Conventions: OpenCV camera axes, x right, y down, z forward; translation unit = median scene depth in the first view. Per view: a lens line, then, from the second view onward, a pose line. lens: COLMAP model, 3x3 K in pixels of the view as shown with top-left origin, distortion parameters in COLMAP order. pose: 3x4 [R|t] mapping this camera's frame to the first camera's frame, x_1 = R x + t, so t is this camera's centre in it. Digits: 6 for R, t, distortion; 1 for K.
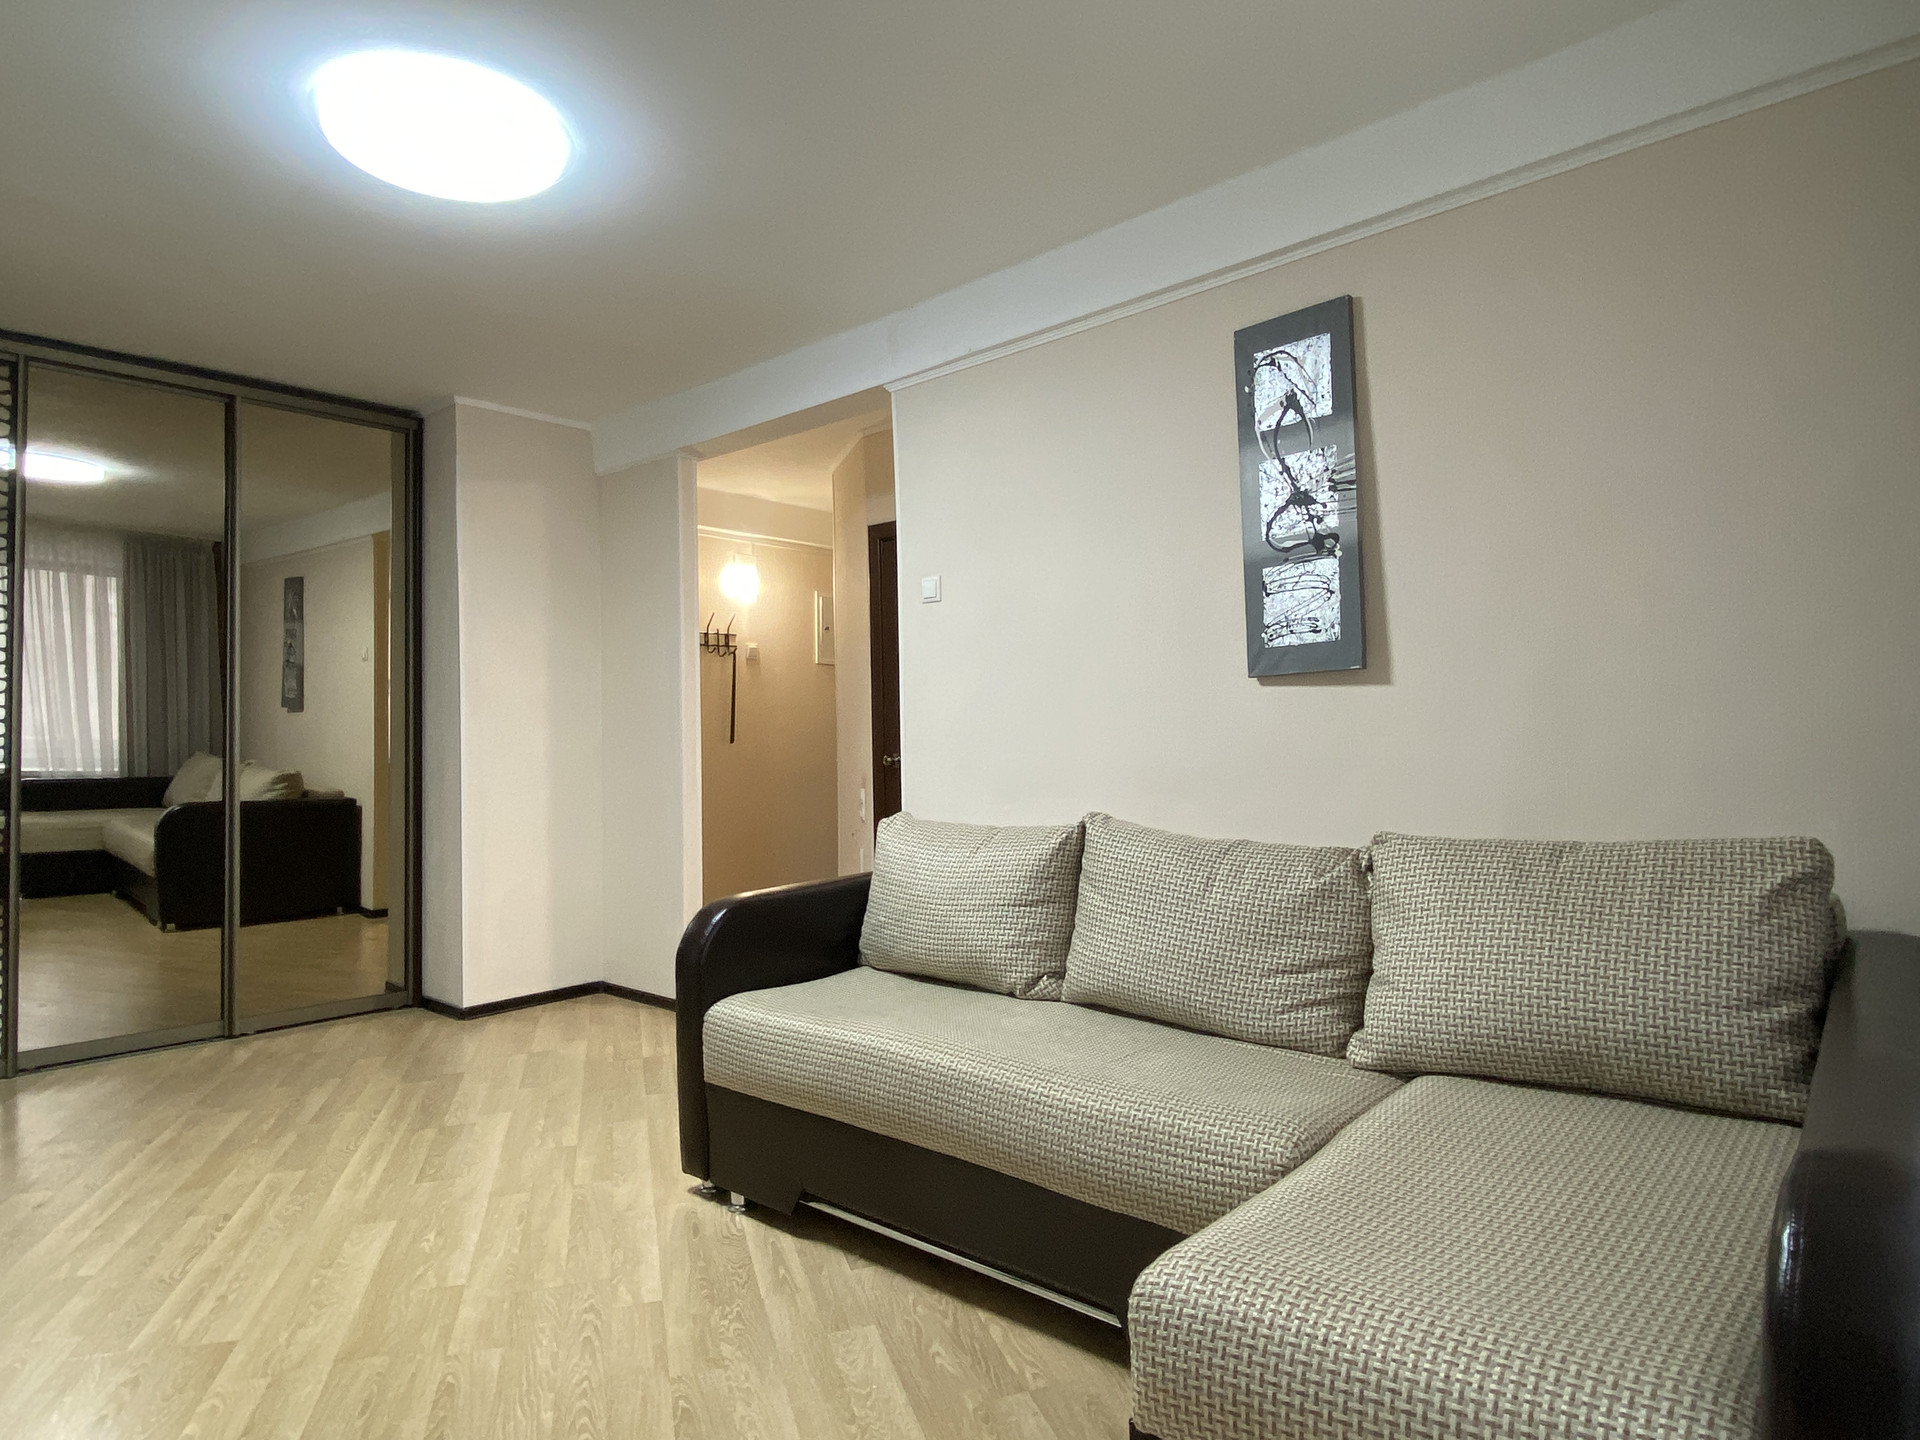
lens RADIAL K [[1098.8, 0, 945.7], [0, 1098.8, 726.2], [0, 0, 1]] dist [-0.002860, -0.001130]
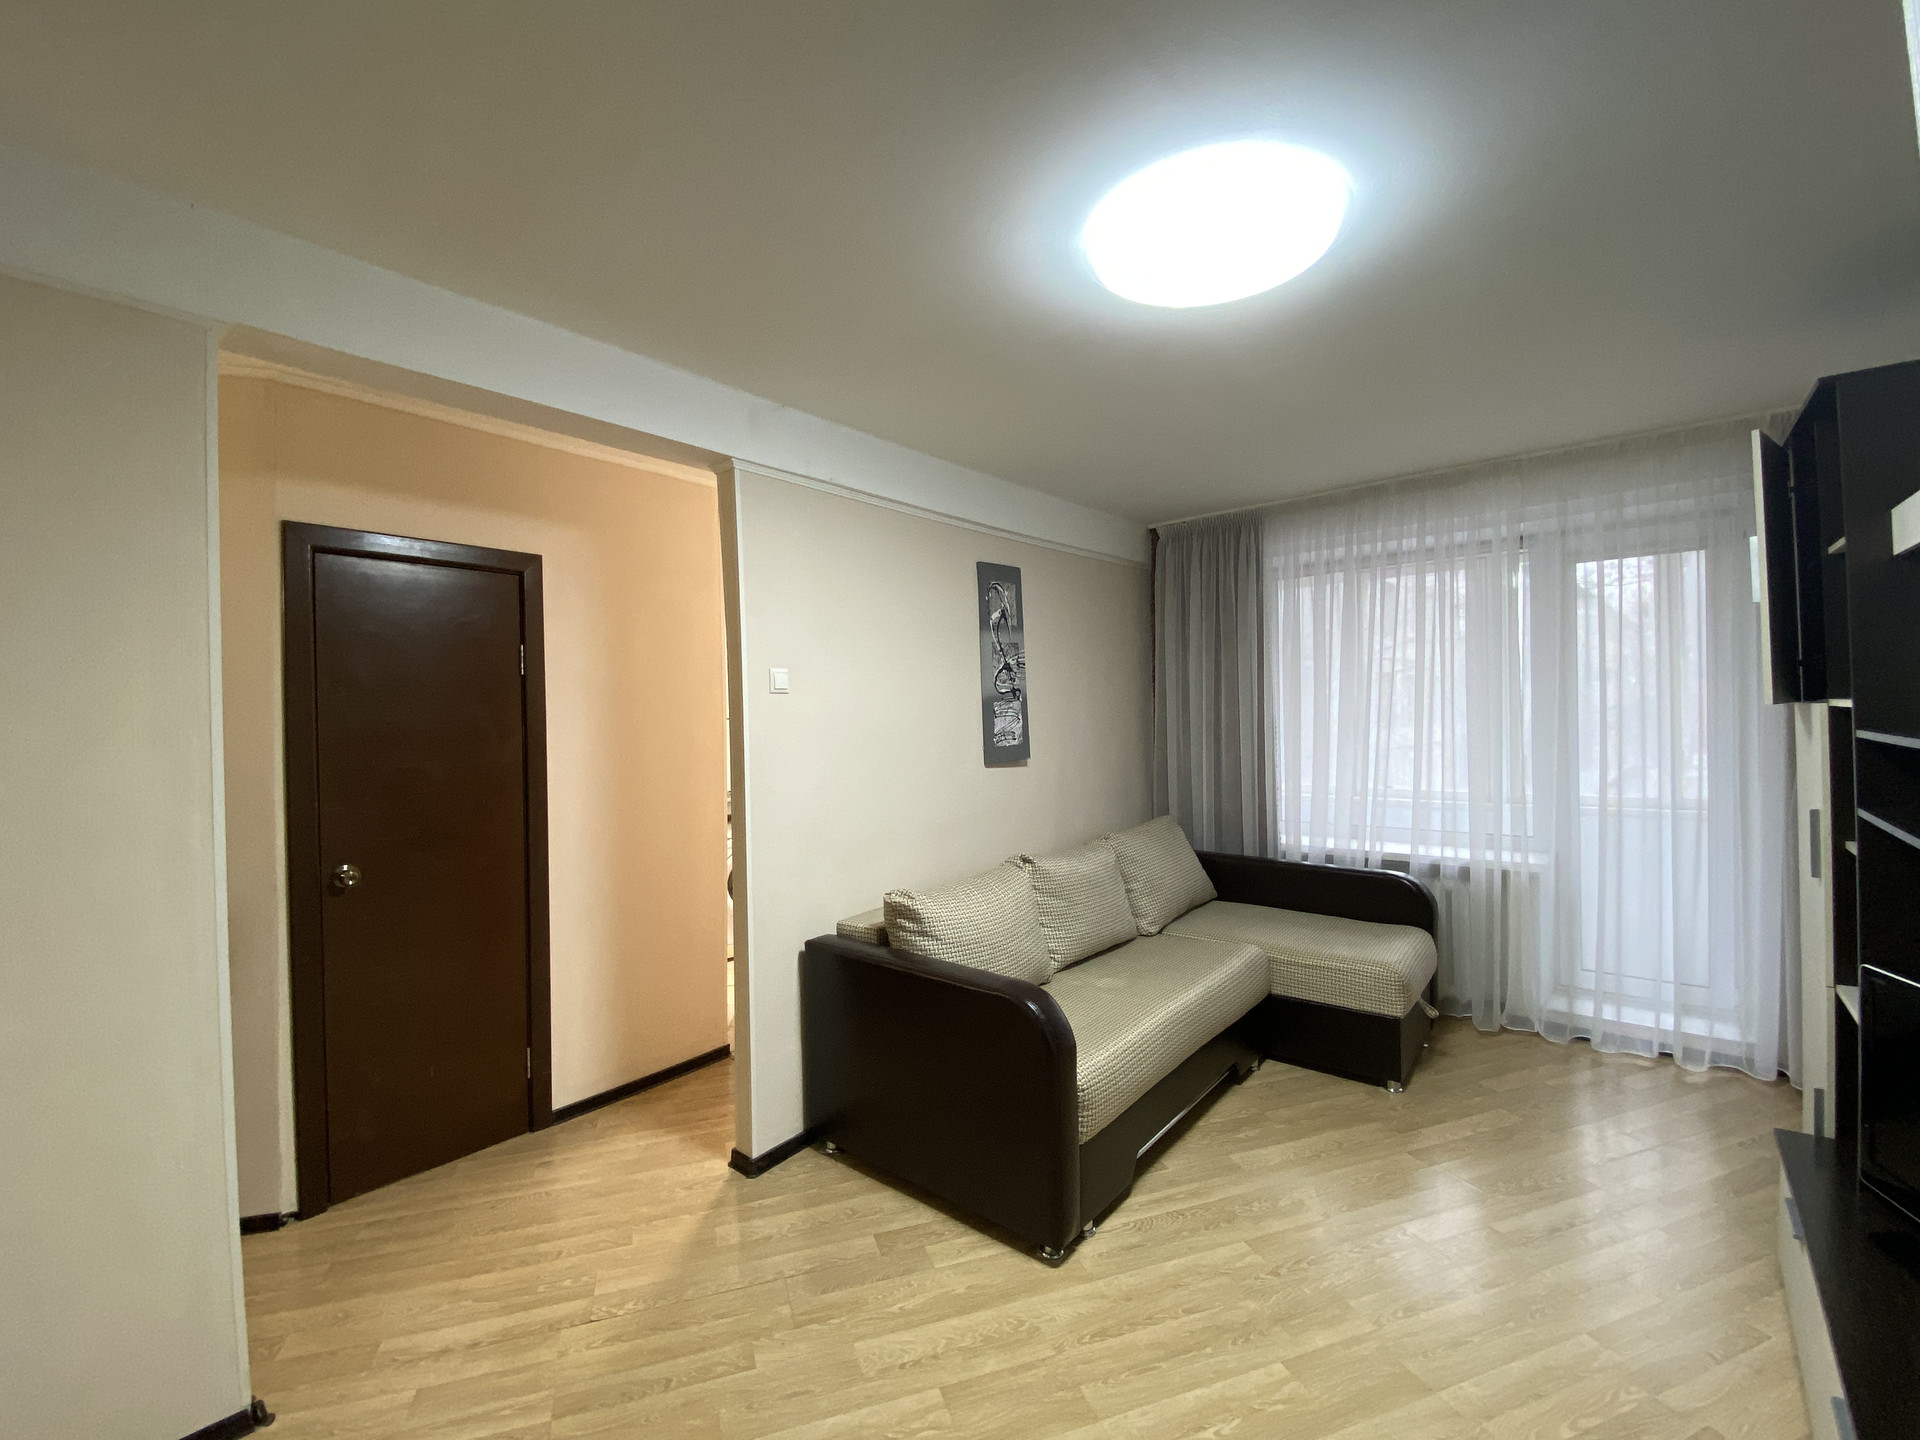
lens RADIAL K [[834.6, 0, 948.9], [0, 834.6, 696.9], [0, 0, 1]] dist [-0.007292, -0.003137]
pose [[-0.027543, 0.044027, 0.998651, -1.072392], [0.015704, 0.998925, -0.043606, -0.096322], [-0.999497, 0.014482, -0.028204, 1.130400]]
